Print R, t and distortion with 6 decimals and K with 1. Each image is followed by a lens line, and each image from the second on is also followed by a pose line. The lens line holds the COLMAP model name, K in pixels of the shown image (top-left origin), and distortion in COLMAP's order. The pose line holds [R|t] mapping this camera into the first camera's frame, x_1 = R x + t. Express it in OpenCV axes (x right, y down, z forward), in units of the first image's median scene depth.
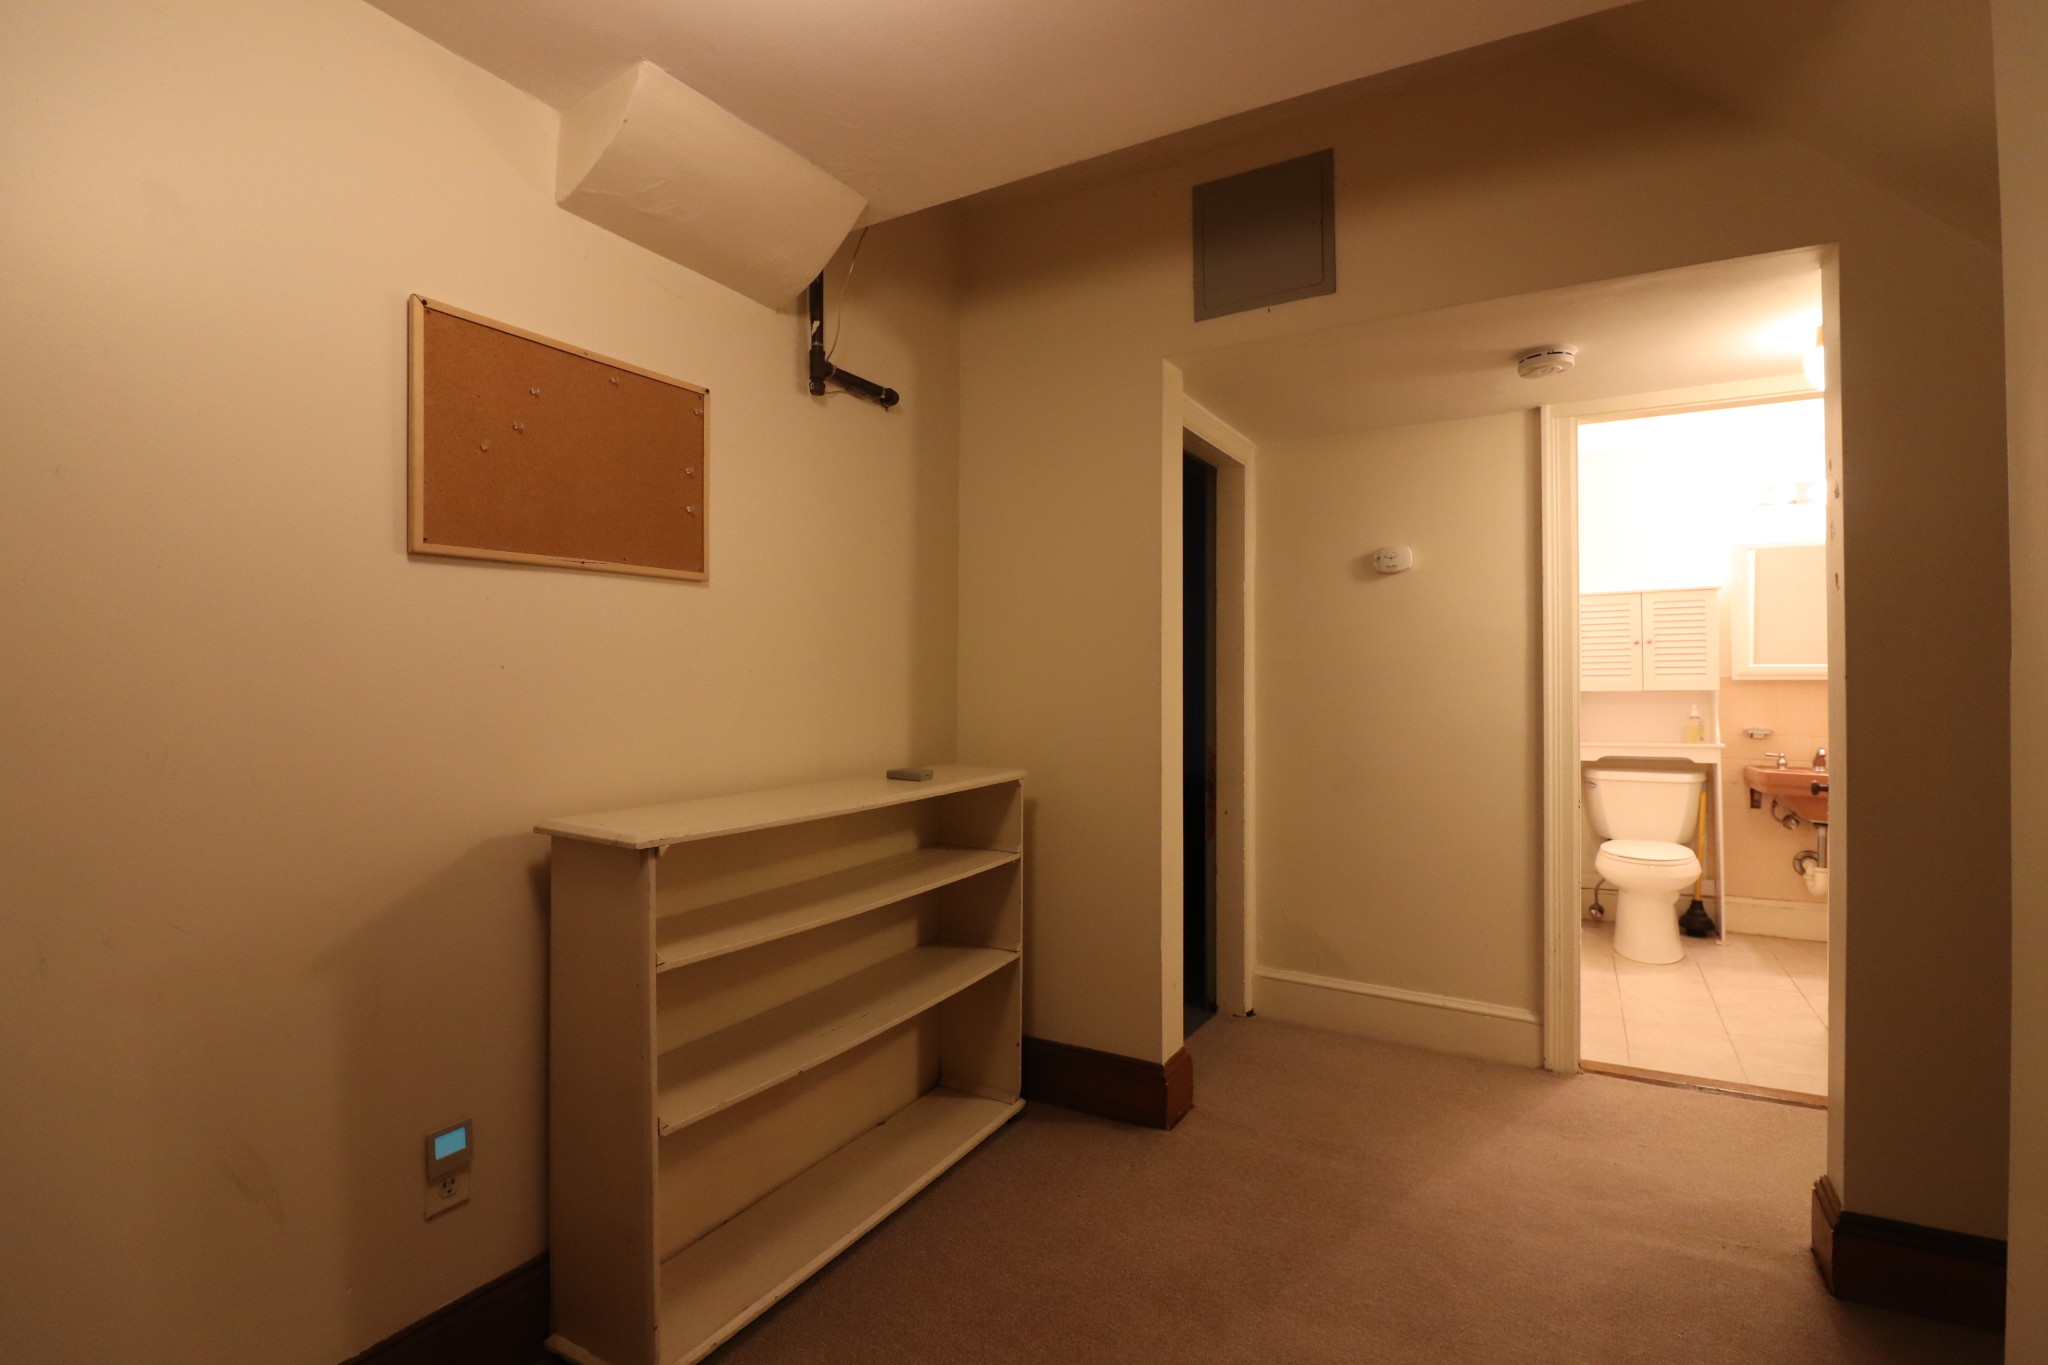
lens RADIAL K [[961.1, 0, 1015.4], [0, 961.1, 673.1], [0, 0, 1]] dist [0.000666, -0.018333]
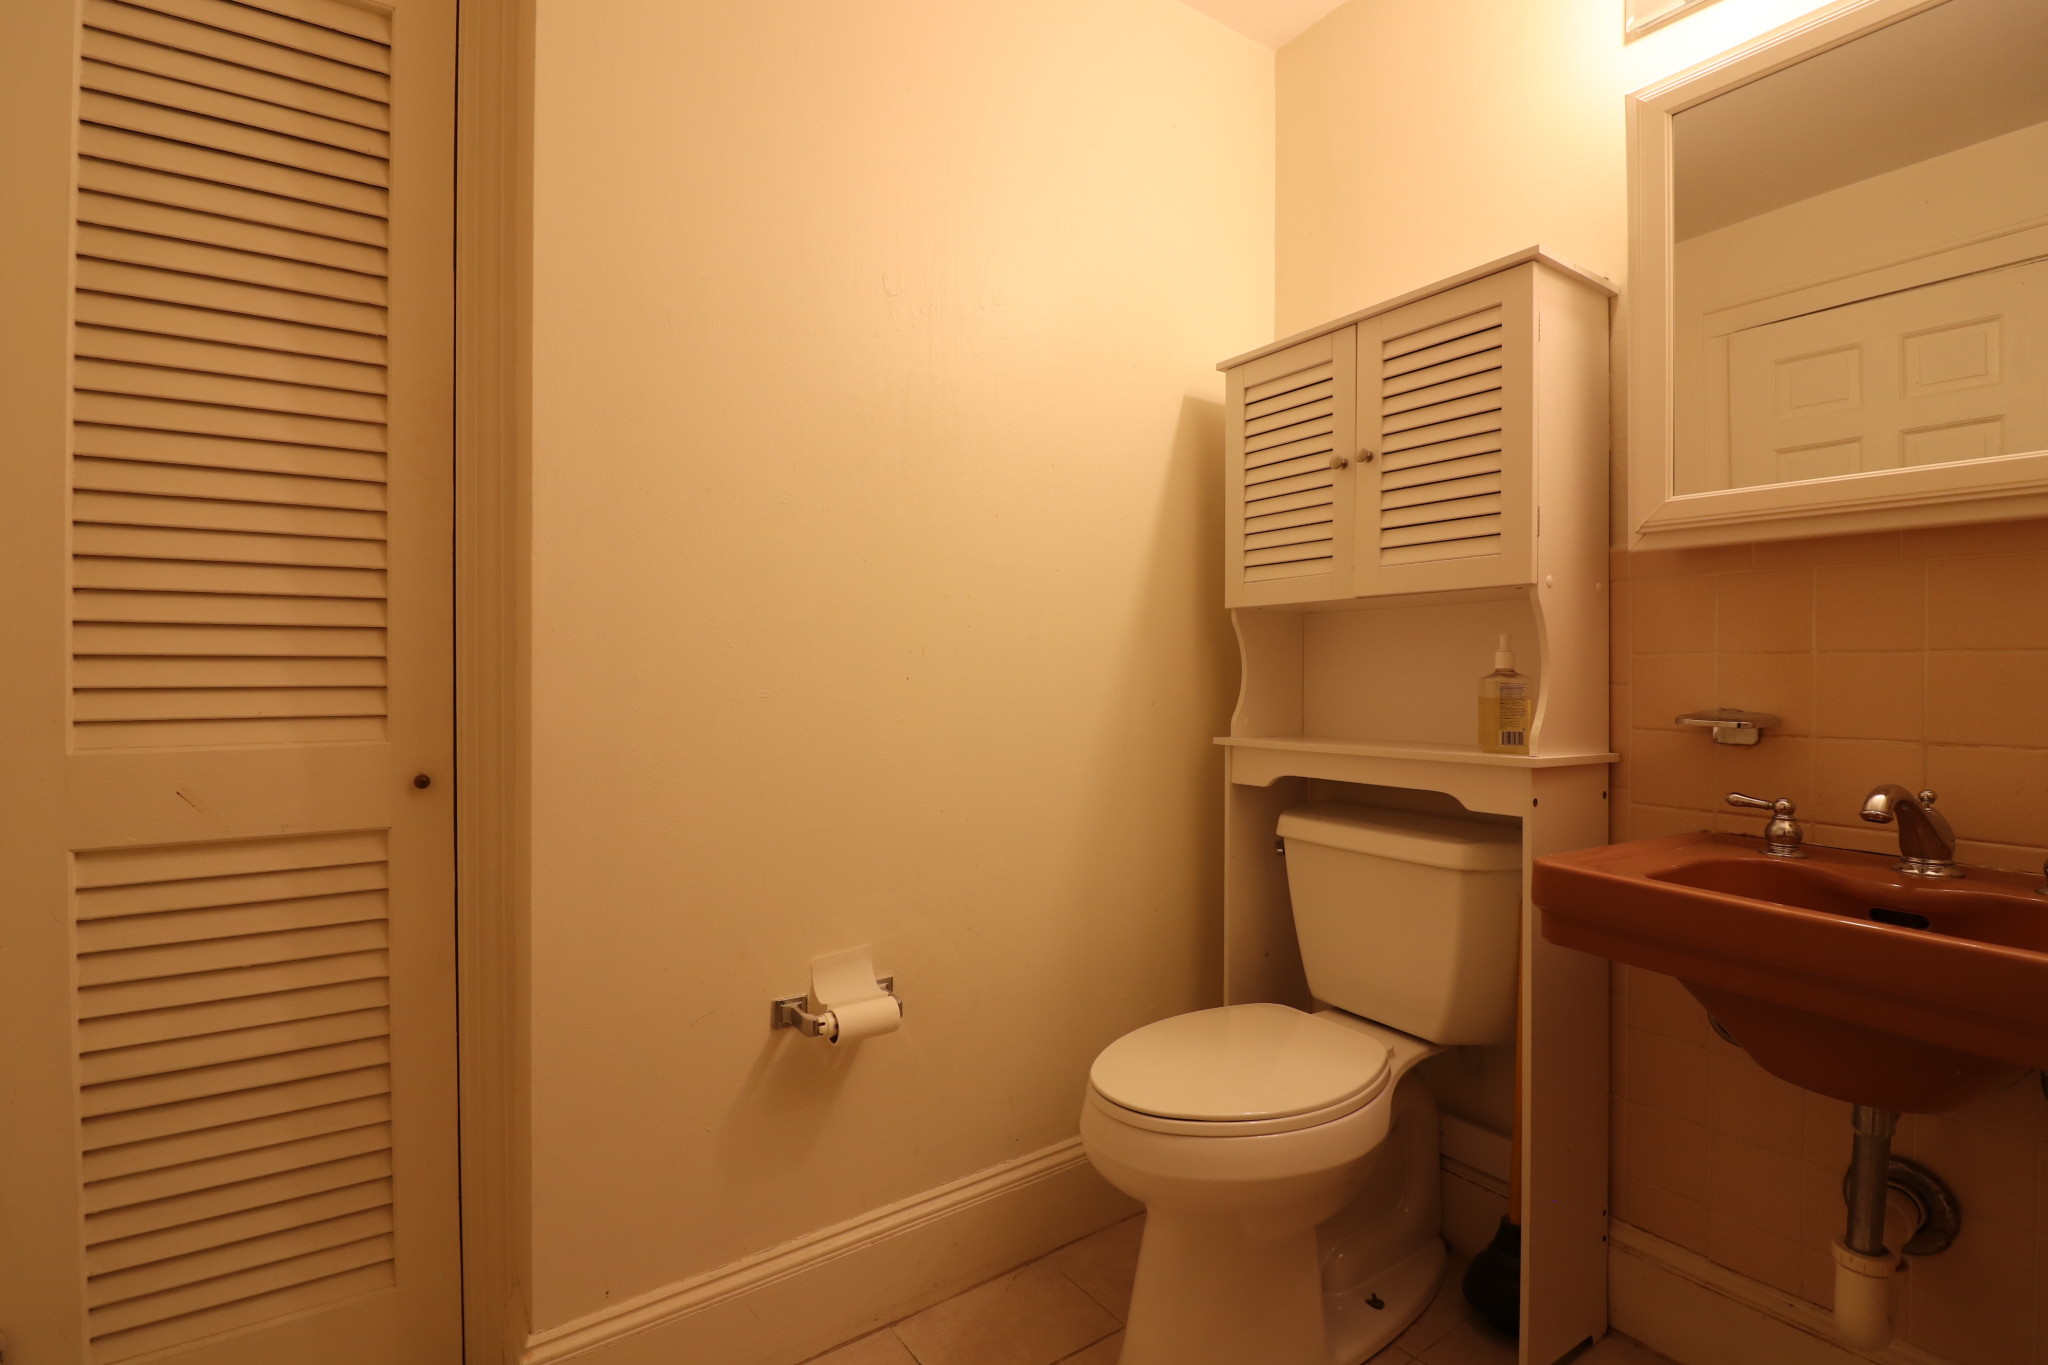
lens RADIAL K [[961.1, 0, 1015.4], [0, 961.1, 673.1], [0, 0, 1]] dist [0.000666, -0.018333]
pose [[0.901850, 0.003778, -0.432032, 0.935781], [0.003489, 0.999865, 0.016028, 0.053974], [0.432034, -0.015963, 0.901716, 0.839758]]
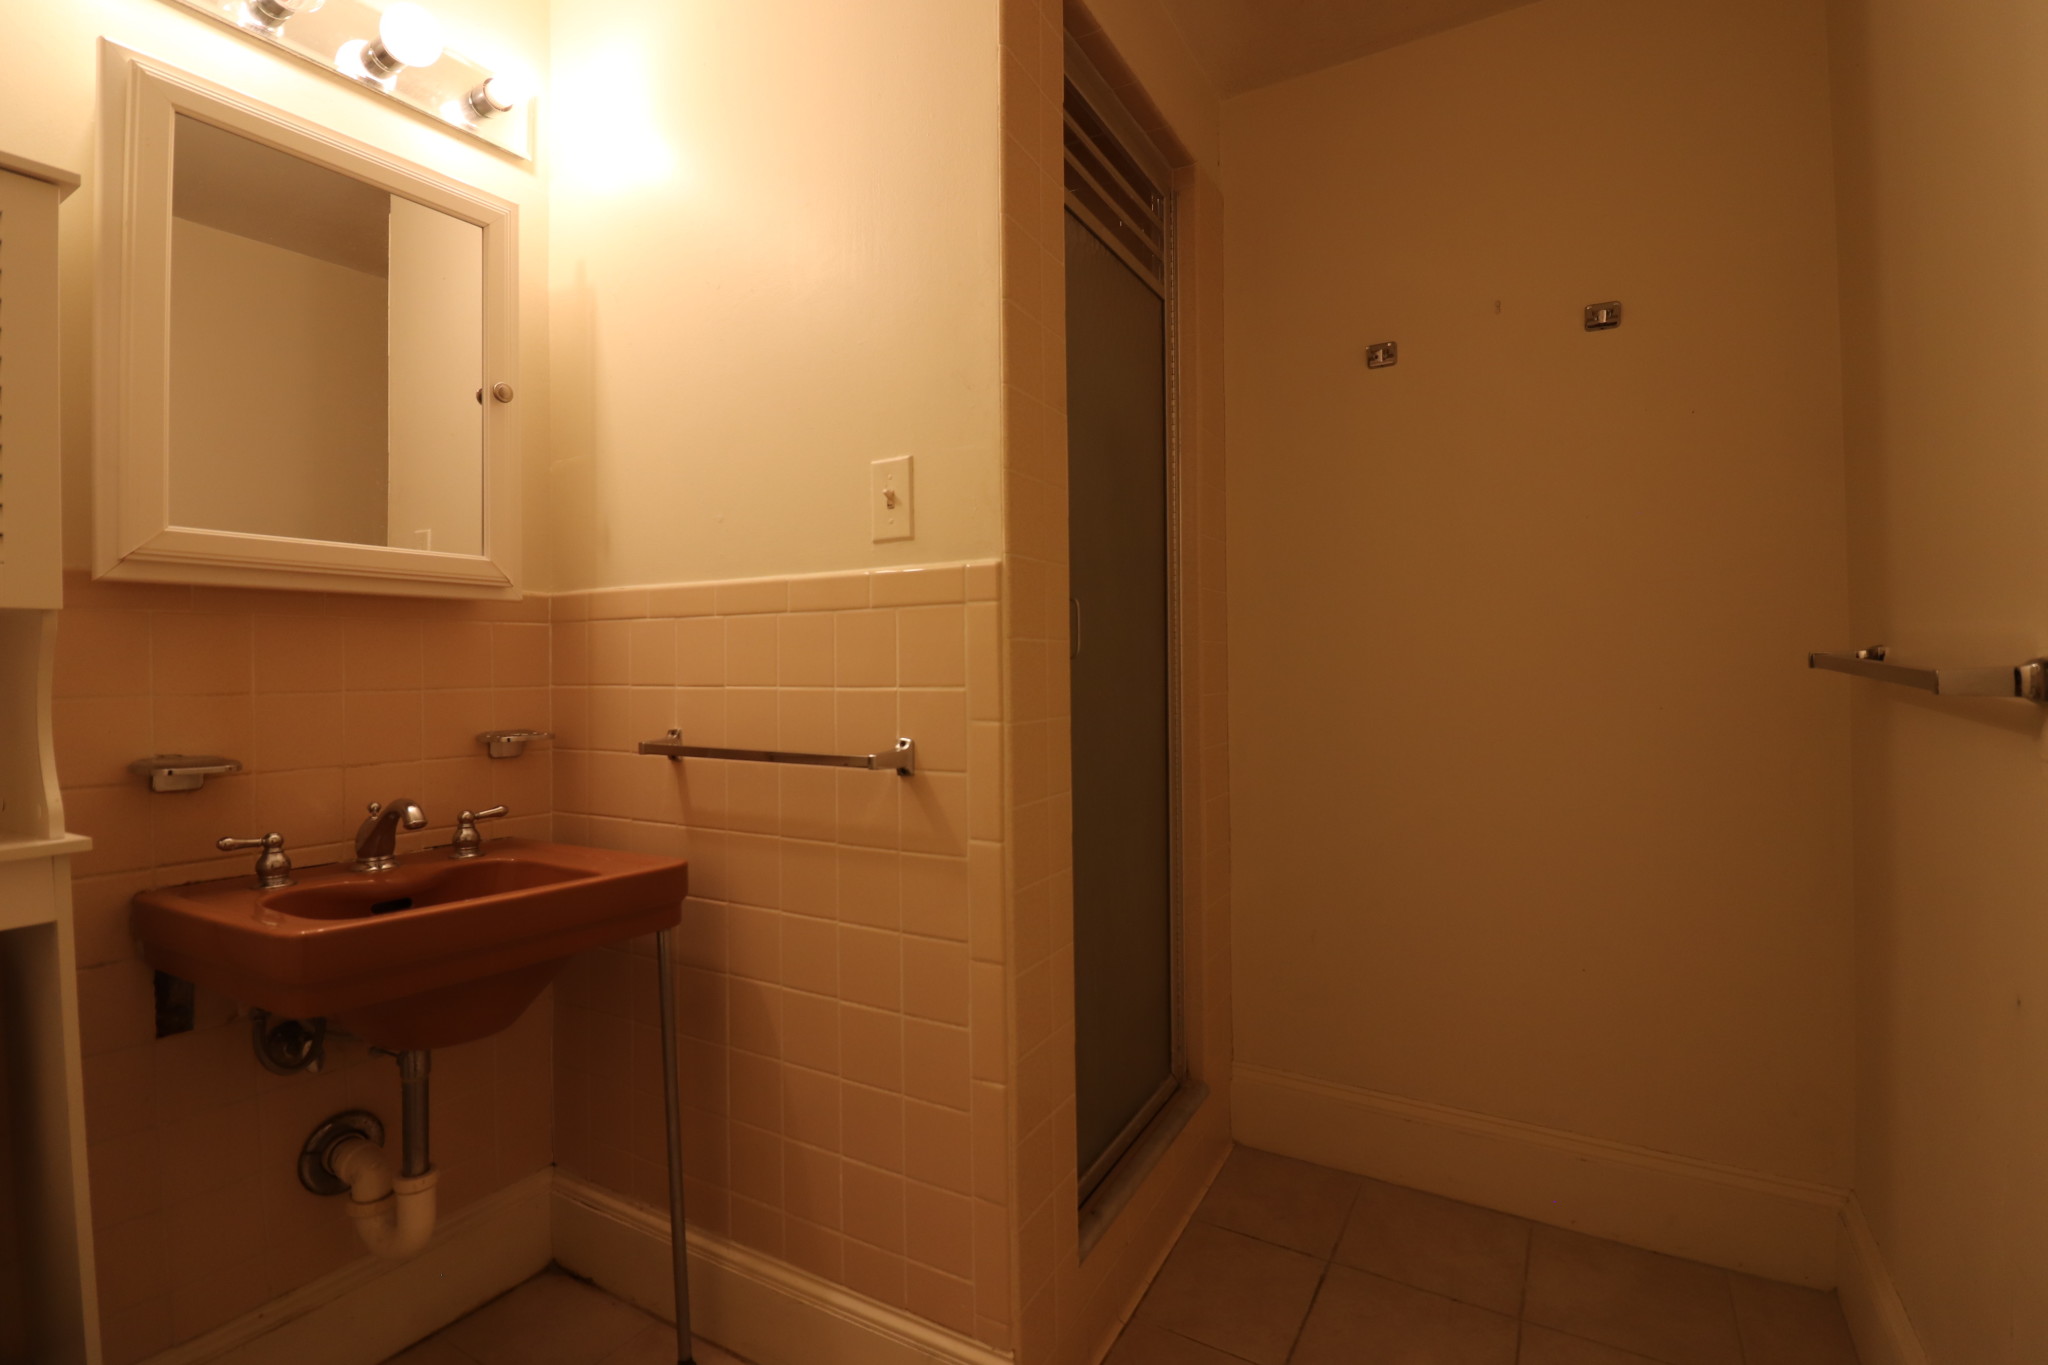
lens RADIAL K [[961.1, 0, 1015.4], [0, 961.1, 673.1], [0, 0, 1]] dist [0.000666, -0.018333]
pose [[0.001477, -0.006178, 0.999980, 0.654723], [-0.005053, 0.999968, 0.006185, 0.039976], [-0.999986, -0.005062, 0.001445, 0.994788]]
